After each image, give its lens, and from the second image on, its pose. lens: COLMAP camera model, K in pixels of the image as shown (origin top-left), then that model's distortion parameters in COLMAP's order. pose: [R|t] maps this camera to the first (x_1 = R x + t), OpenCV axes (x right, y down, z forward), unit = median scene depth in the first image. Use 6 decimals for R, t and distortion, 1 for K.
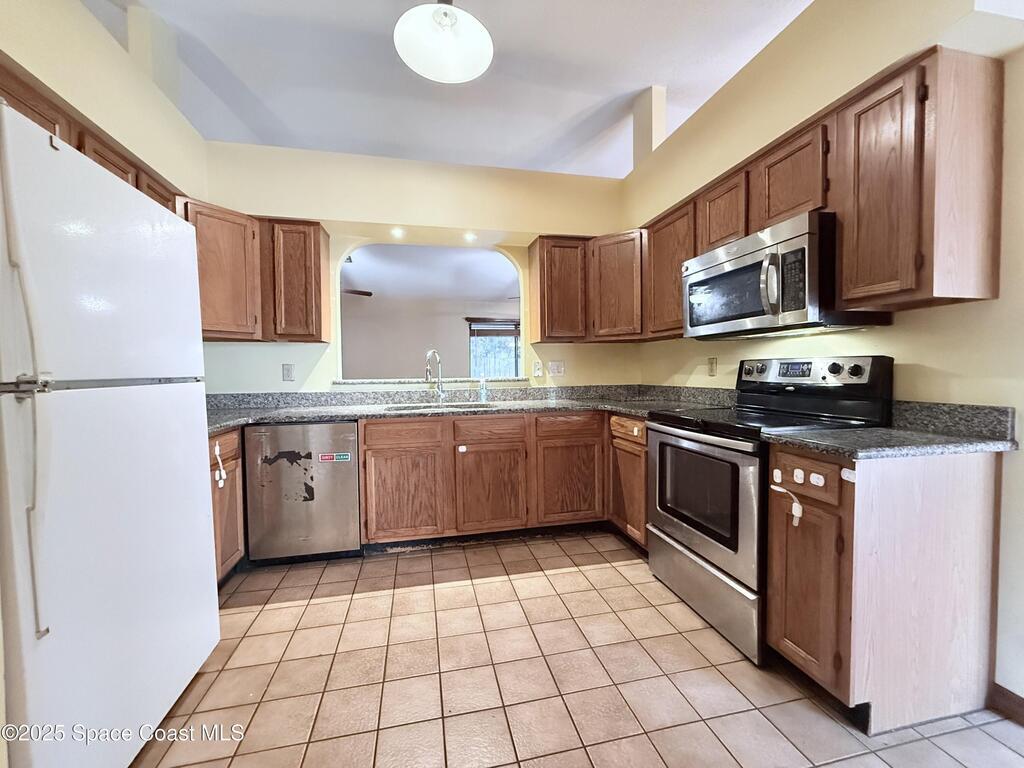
lens RADIAL K [[409.2, 0, 508.1], [0, 409.2, 384.7], [0, 0, 1]] dist [0.001135, -0.000321]
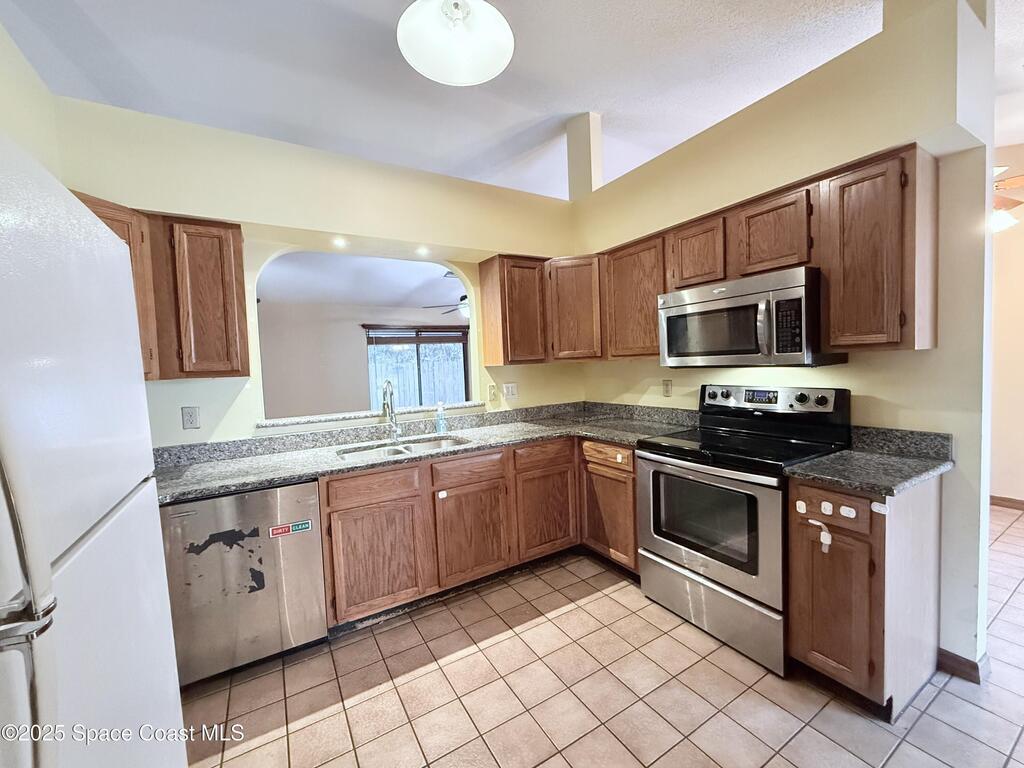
lens RADIAL K [[409.2, 0, 508.1], [0, 409.2, 384.7], [0, 0, 1]] dist [0.001135, -0.000321]
pose [[0.949369, -0.043654, 0.311115, -0.270680], [0.040800, 0.999044, 0.015678, -0.100350], [-0.311502, -0.002191, 0.950243, 0.124012]]
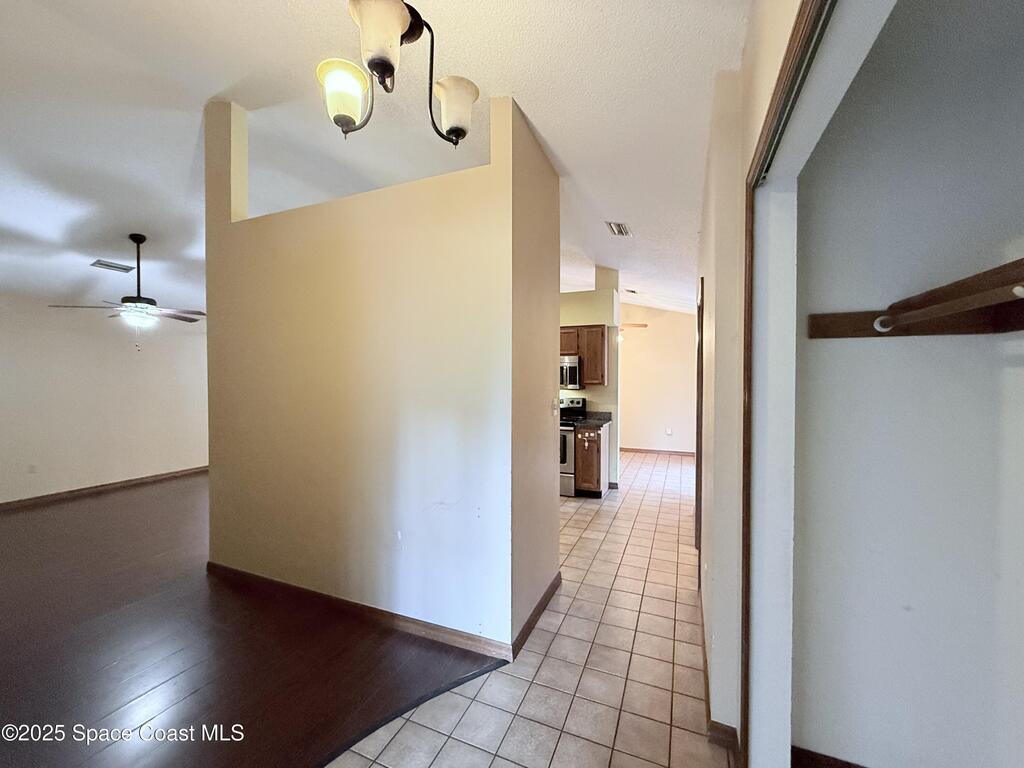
lens RADIAL K [[409.2, 0, 508.1], [0, 409.2, 384.7], [0, 0, 1]] dist [0.001135, -0.000321]
pose [[0.581898, 0.001724, 0.813260, -1.537956], [0.018464, 0.999712, -0.015331, -0.100438], [-0.813052, 0.023937, 0.581699, -0.309794]]
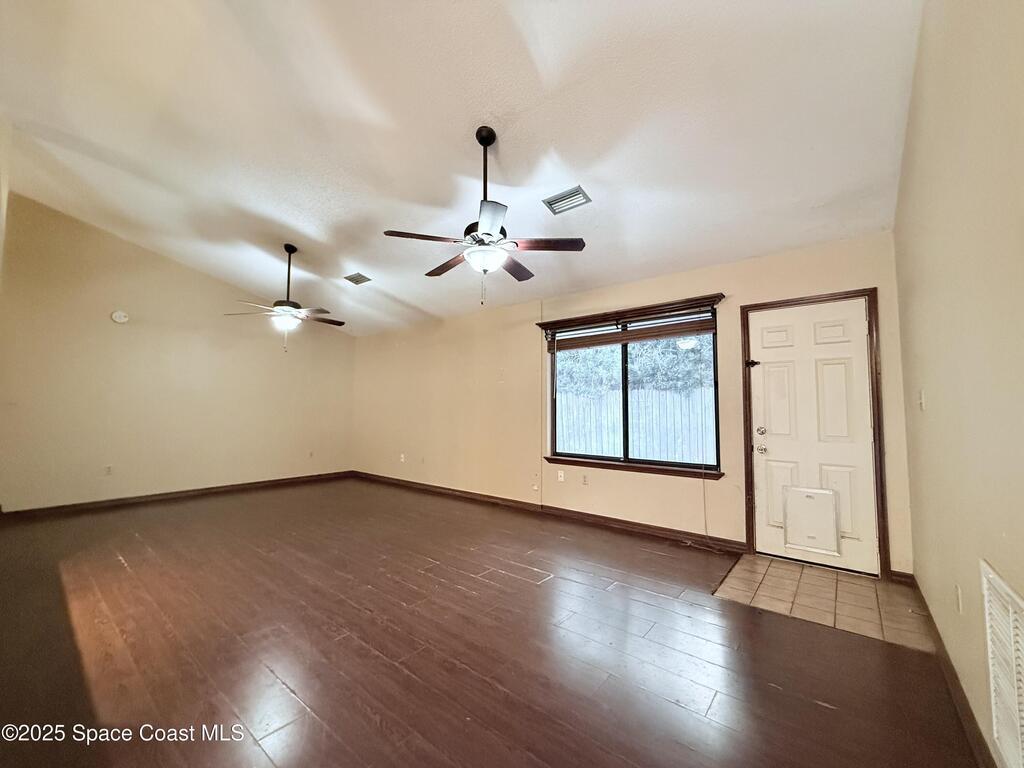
lens RADIAL K [[409.2, 0, 508.1], [0, 409.2, 384.7], [0, 0, 1]] dist [0.001135, -0.000321]
pose [[0.619207, -0.034136, -0.784486, 1.204020], [-0.035749, 0.996793, -0.071591, -0.054211], [0.784414, 0.072374, 0.616001, 1.781868]]
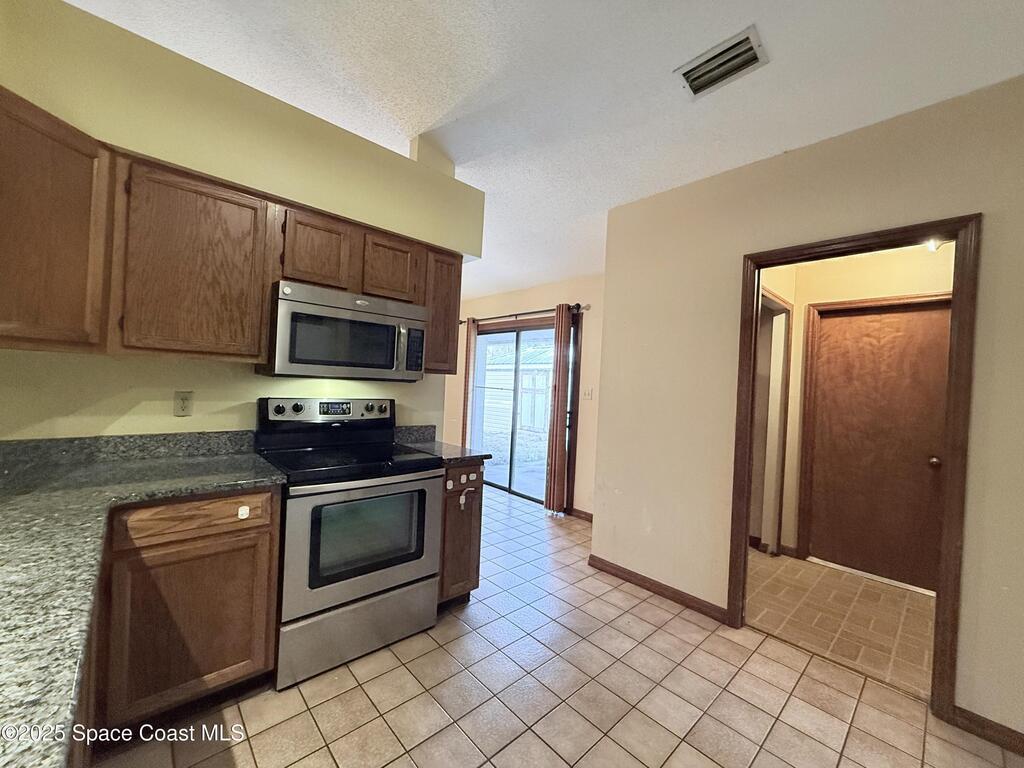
lens RADIAL K [[409.2, 0, 508.1], [0, 409.2, 384.7], [0, 0, 1]] dist [0.001135, -0.000321]
pose [[-0.502784, -0.016552, 0.864254, -0.483302], [-0.012984, 0.999848, 0.011596, -0.108020], [-0.864315, -0.005391, -0.502922, 1.005451]]
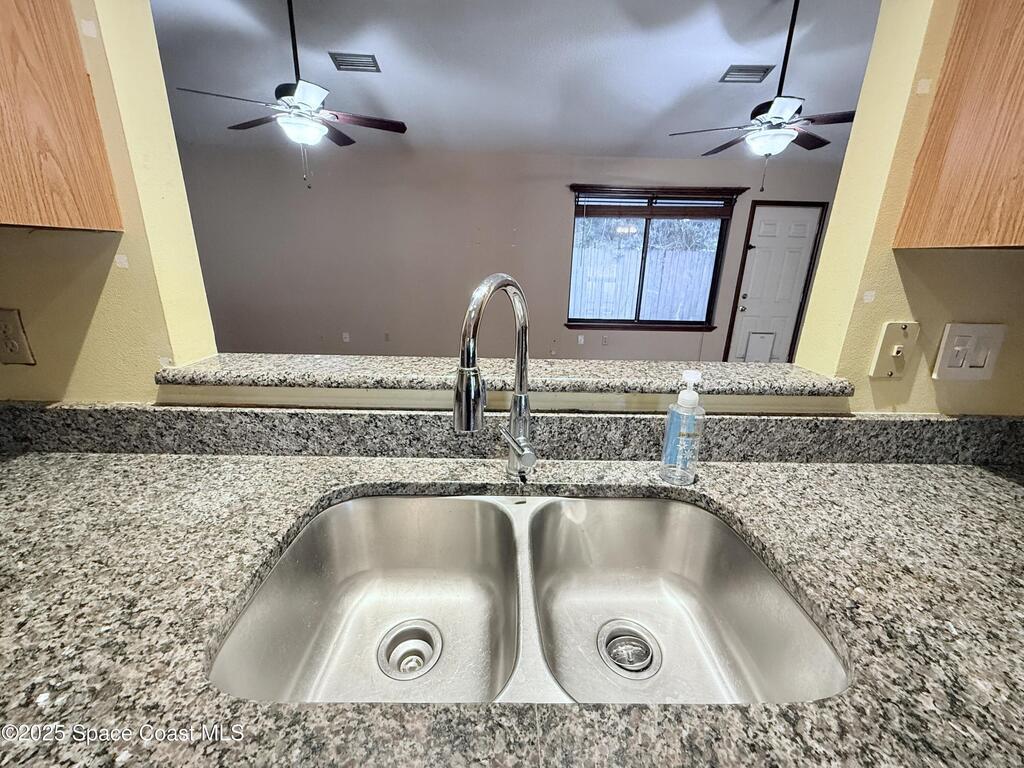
lens RADIAL K [[409.2, 0, 508.1], [0, 409.2, 384.7], [0, 0, 1]] dist [0.001135, -0.000321]
pose [[0.978184, 0.091276, -0.186612, -0.169447], [-0.038287, 0.962127, 0.269901, -0.113096], [0.204180, -0.256868, 0.944632, 1.002551]]
